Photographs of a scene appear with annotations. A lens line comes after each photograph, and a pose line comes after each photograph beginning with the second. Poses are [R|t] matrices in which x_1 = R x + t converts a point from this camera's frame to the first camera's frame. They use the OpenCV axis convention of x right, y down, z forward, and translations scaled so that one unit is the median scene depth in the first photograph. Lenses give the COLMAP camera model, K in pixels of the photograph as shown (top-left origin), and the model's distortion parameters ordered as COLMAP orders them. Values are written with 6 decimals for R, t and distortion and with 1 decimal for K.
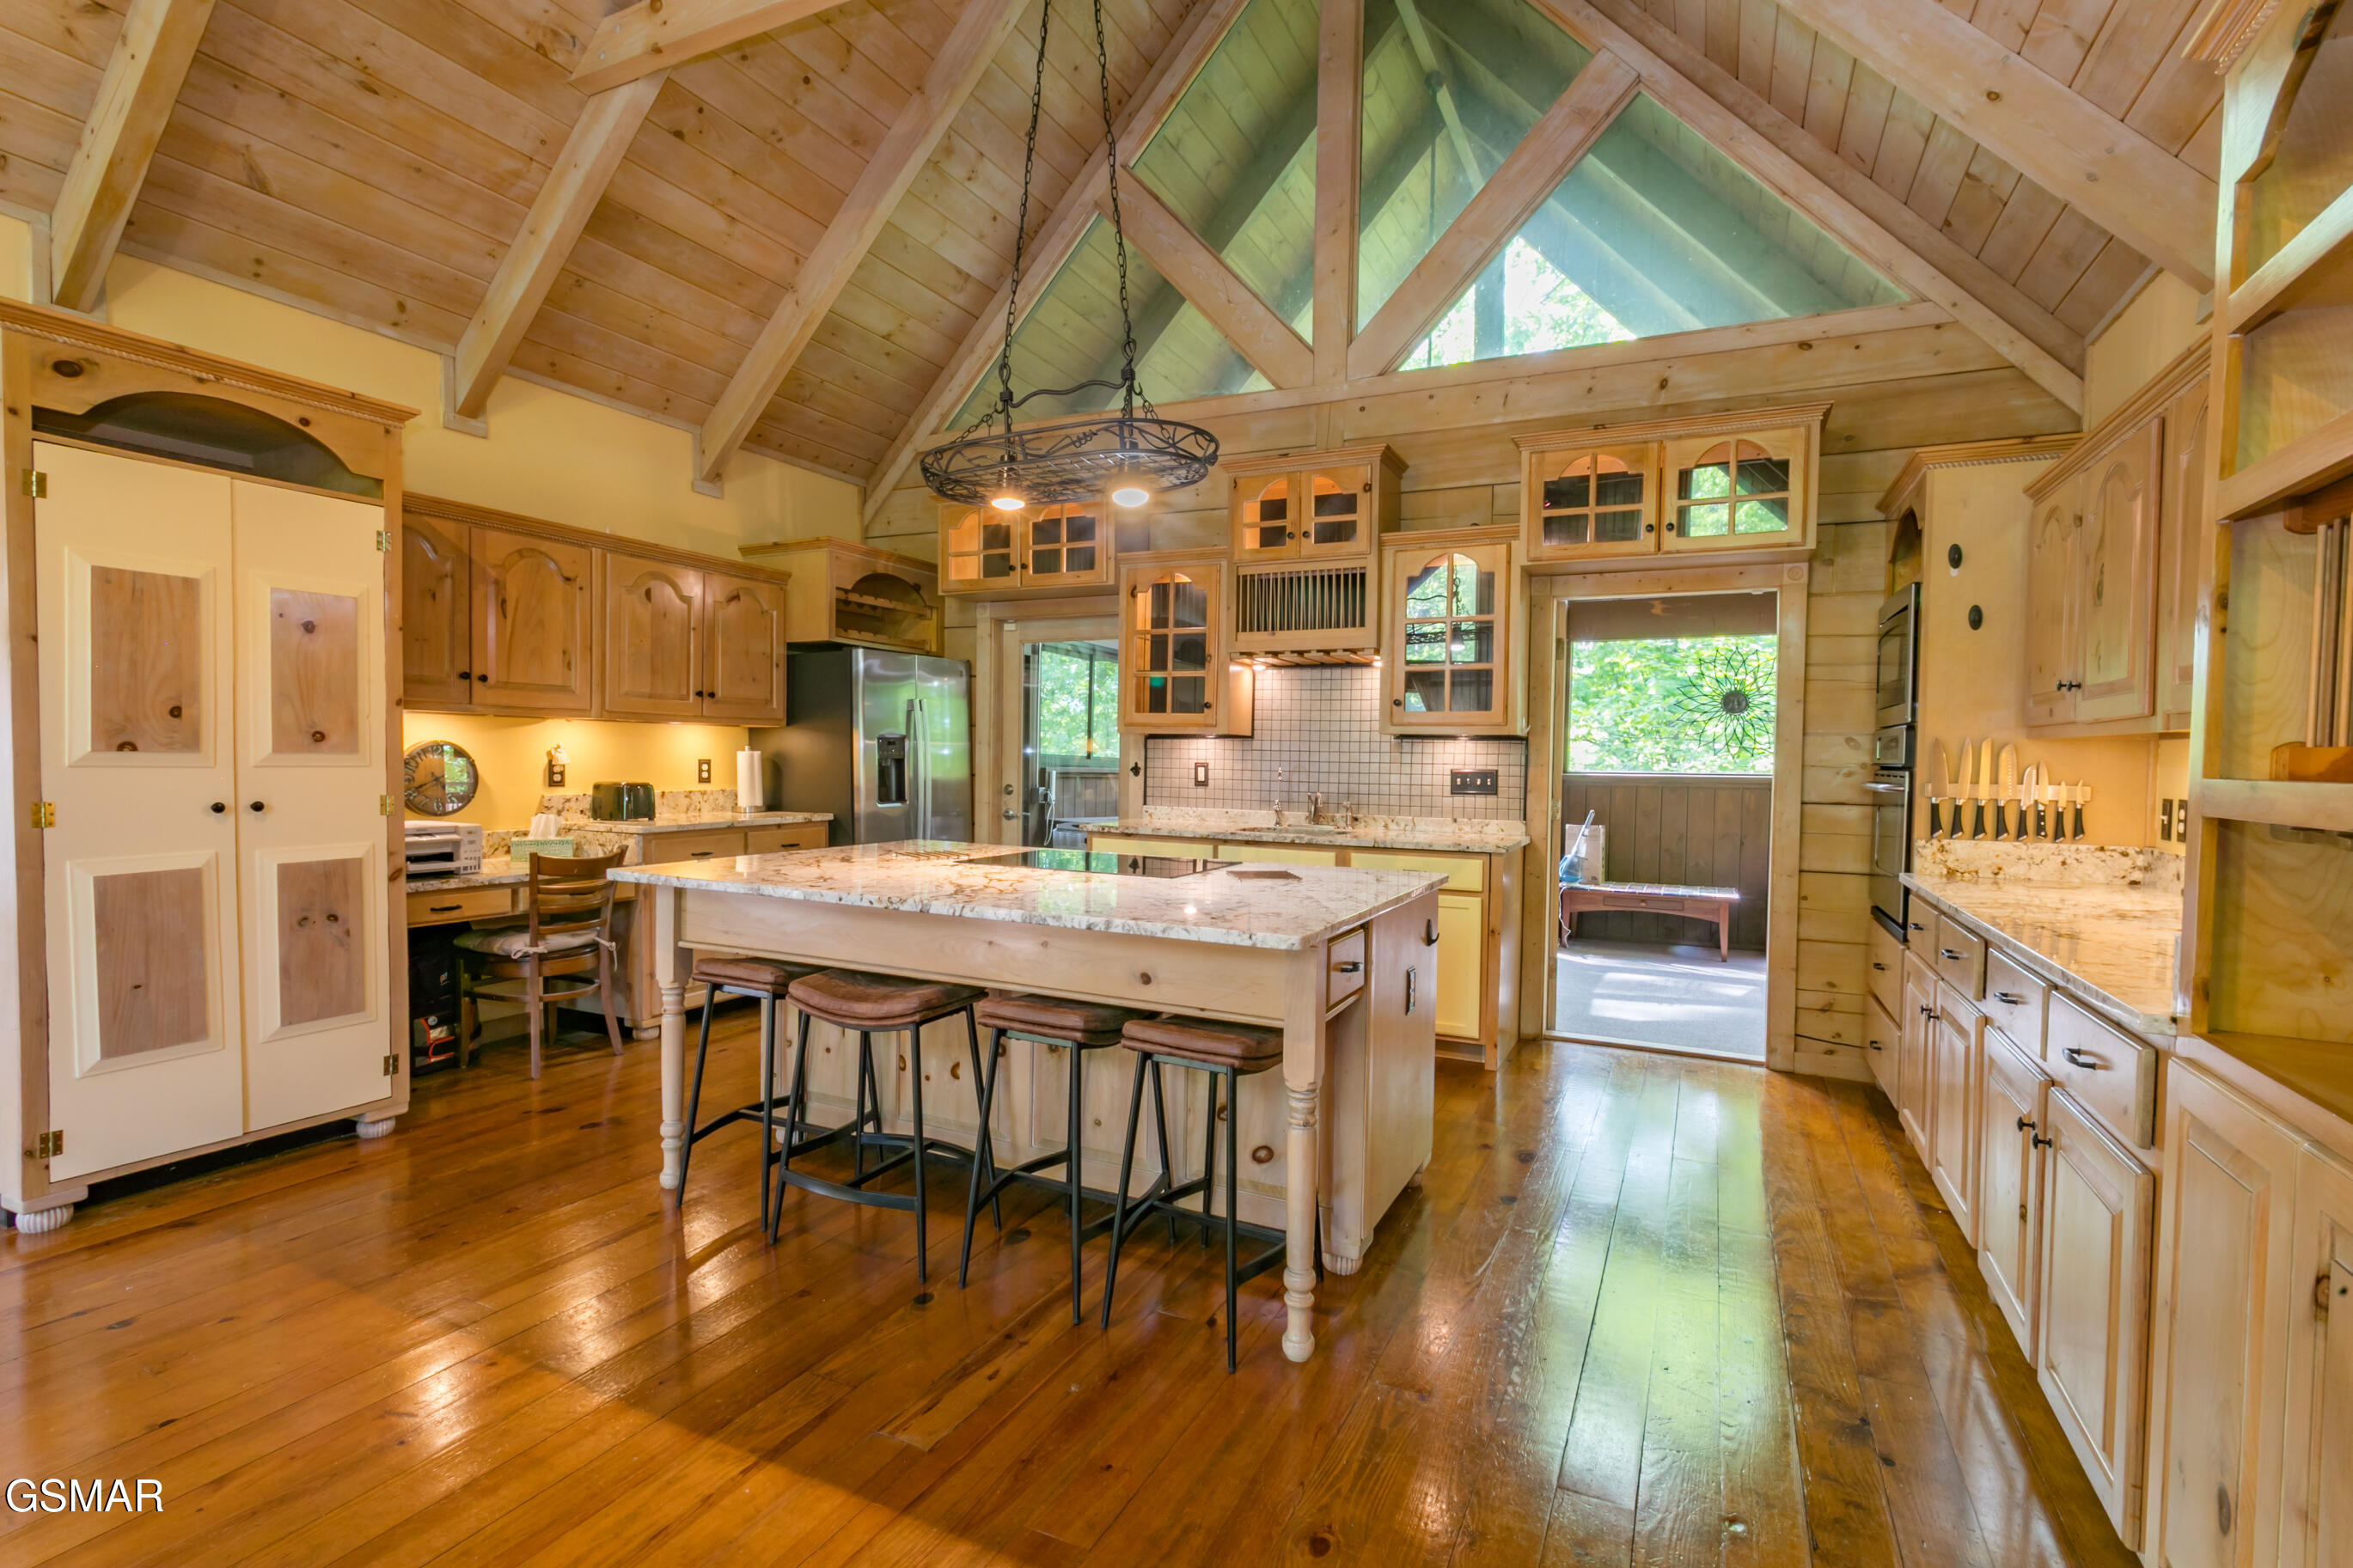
lens RADIAL K [[1108.0, 0, 1169.4], [0, 1108.0, 784.5], [0, 0, 1]] dist [-0.000854, 0.002073]
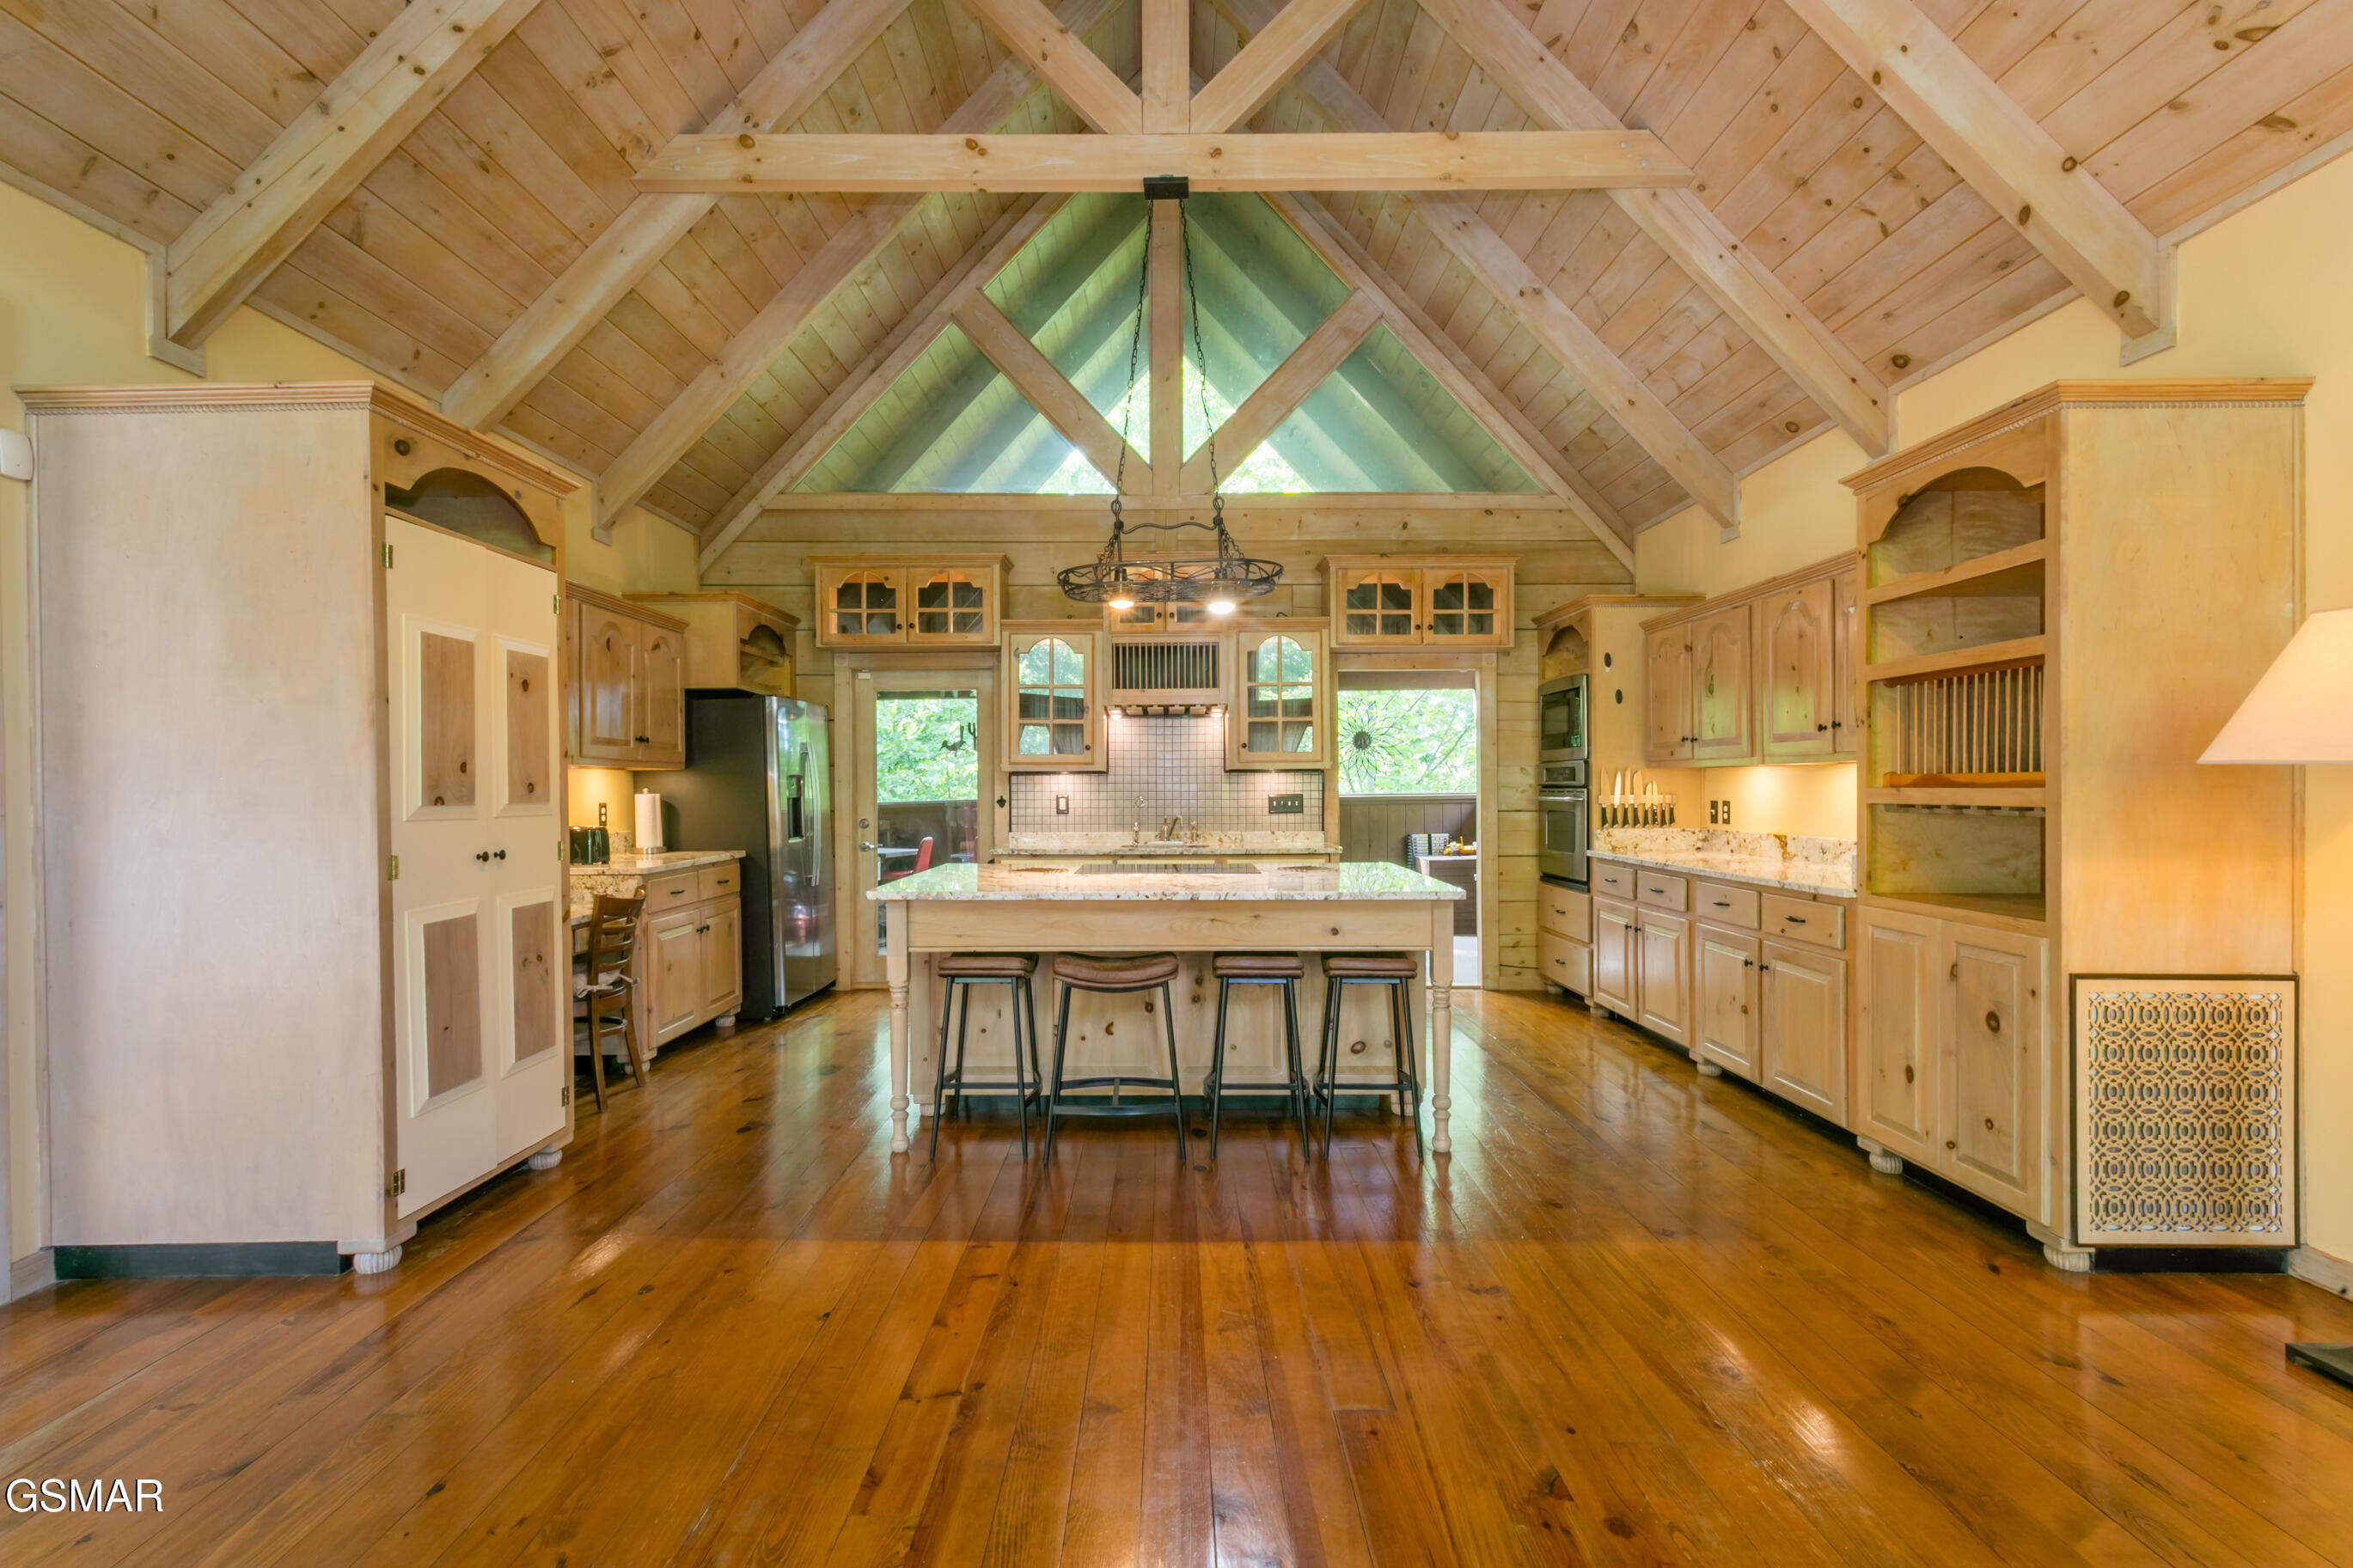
lens RADIAL K [[1108.0, 0, 1169.7], [0, 1108.0, 783.3], [0, 0, 1]] dist [-0.000854, 0.002073]
pose [[0.897497, -0.019380, 0.440594, -0.446963], [0.031478, 0.999301, -0.020166, -0.004359], [-0.439896, 0.031968, 0.897480, -0.148611]]
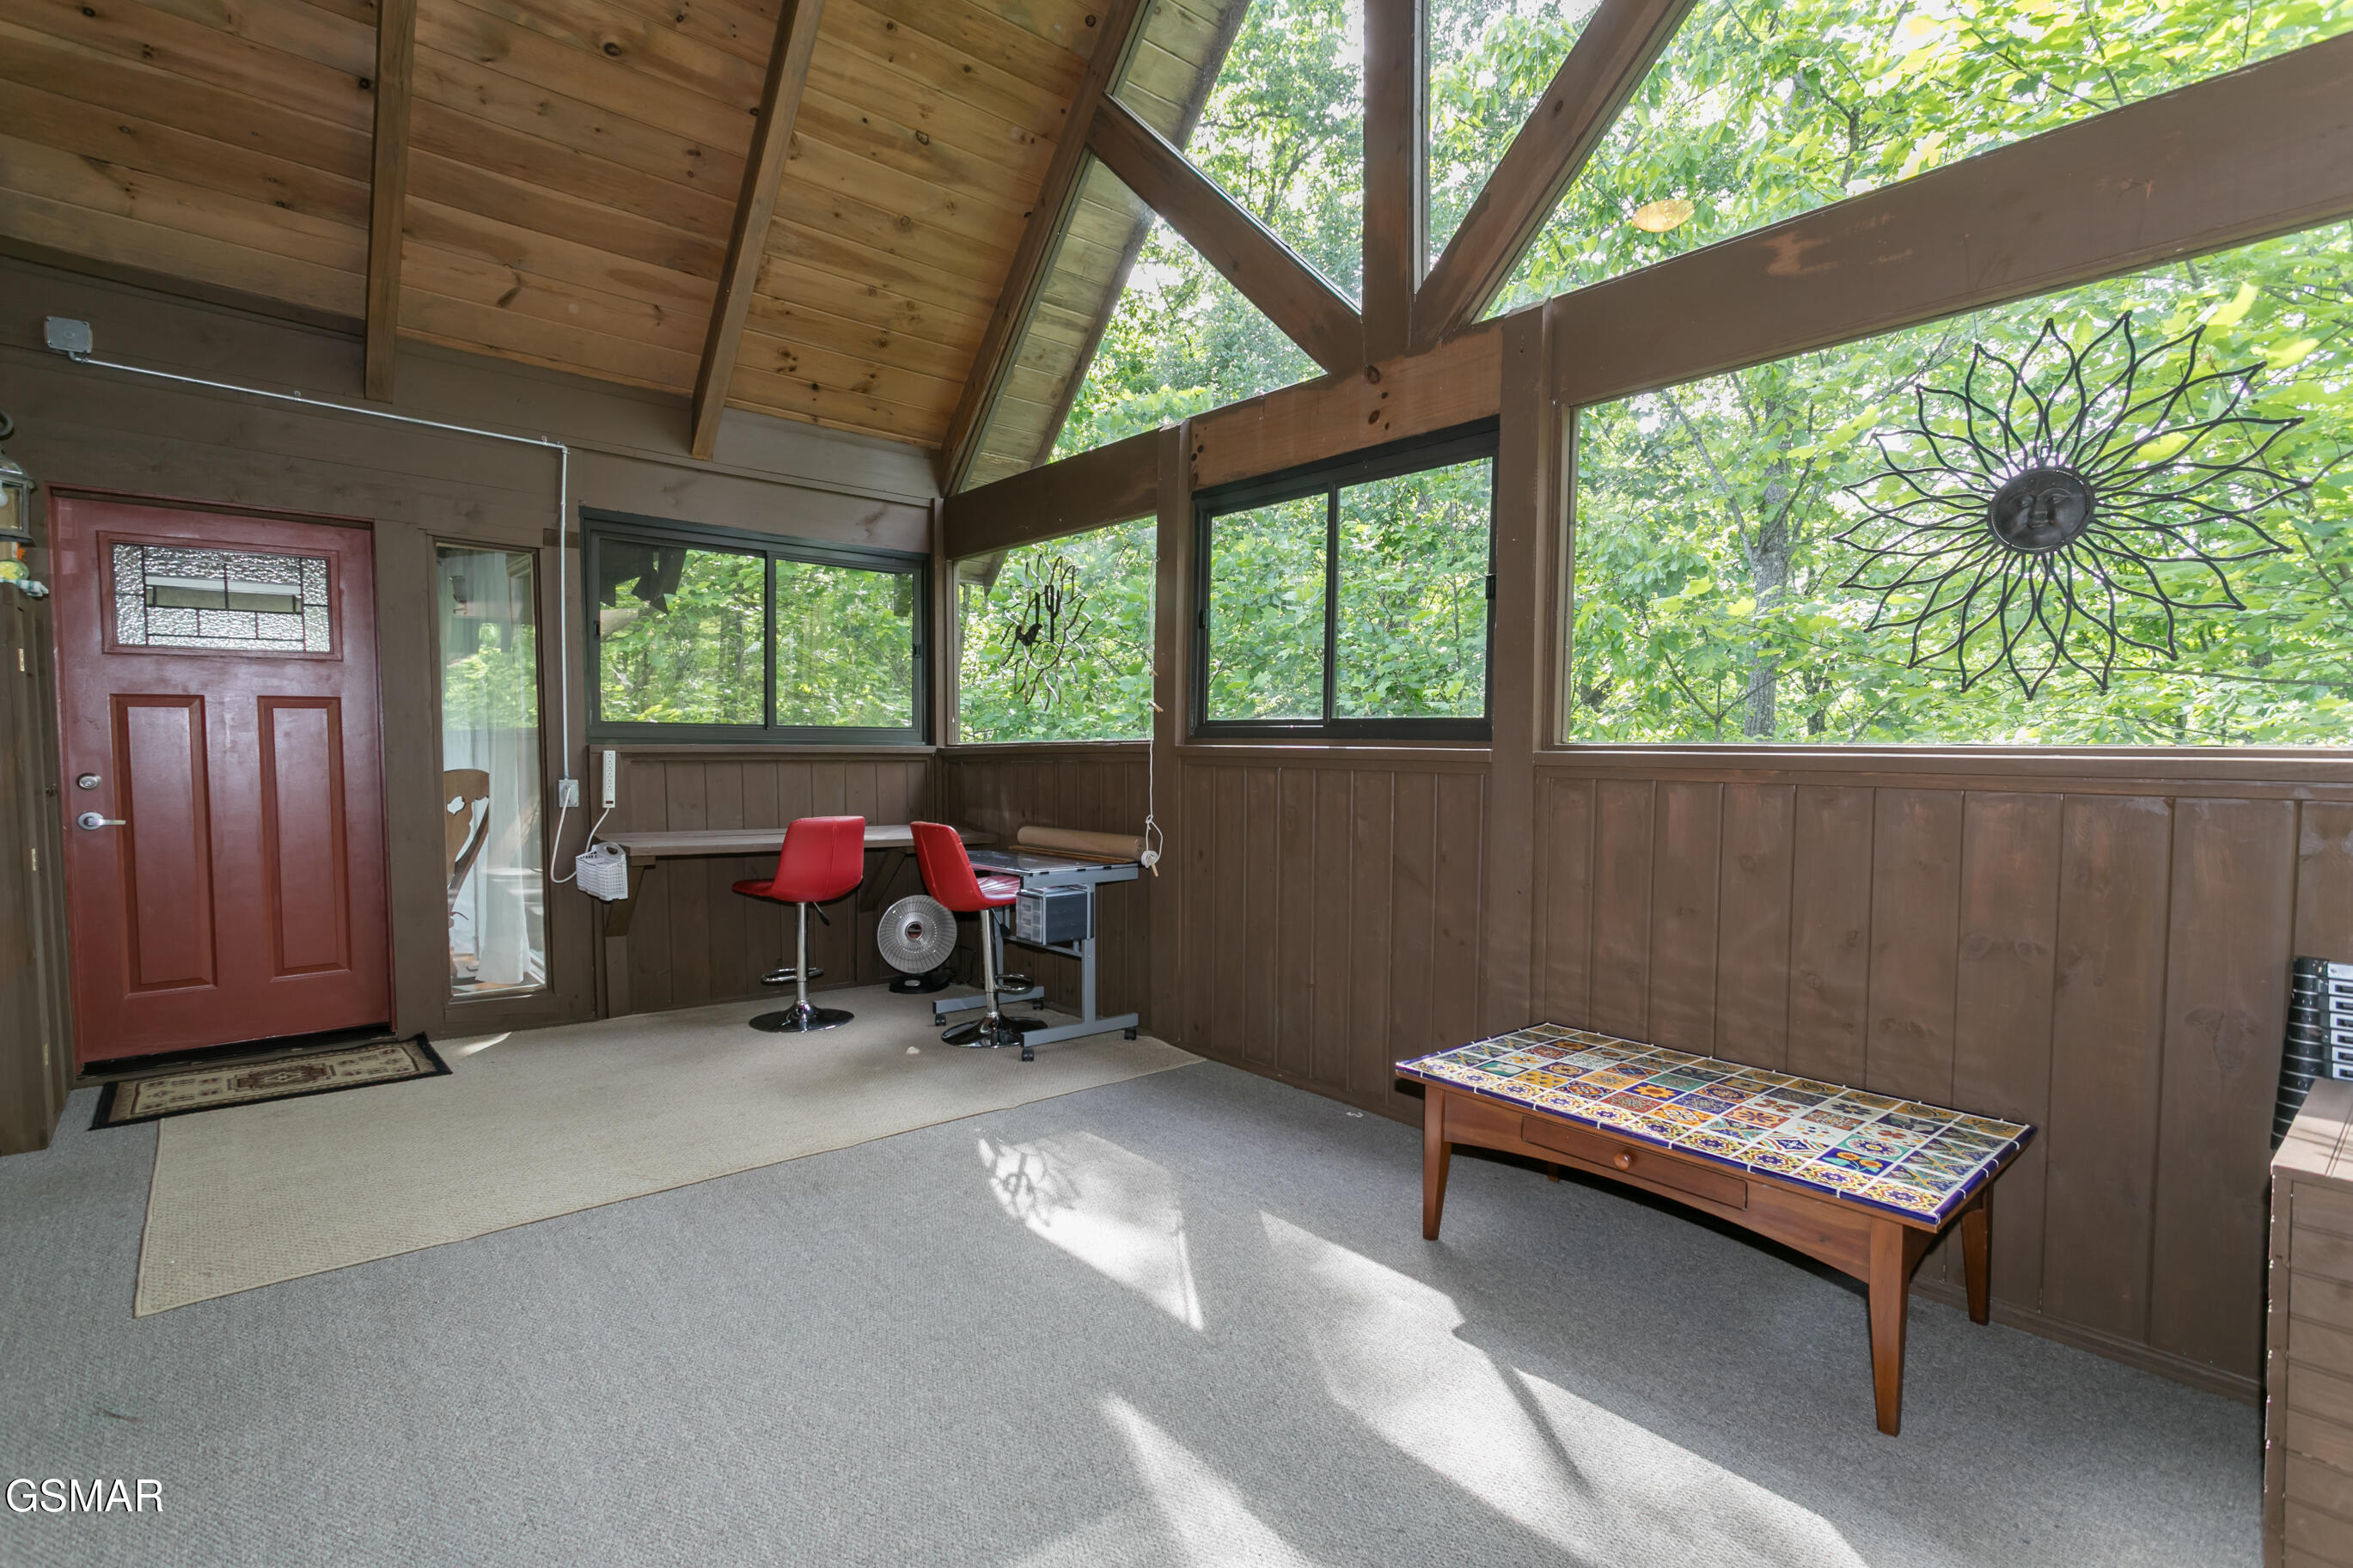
lens RADIAL K [[1108.0, 0, 1162.8], [0, 1108.0, 785.2], [0, 0, 1]] dist [-0.000854, 0.002073]
pose [[0.914551, 0.005347, -0.404434, 0.654176], [0.006299, 0.999603, 0.027460, -0.015184], [0.404421, -0.027662, 0.914155, 0.987880]]
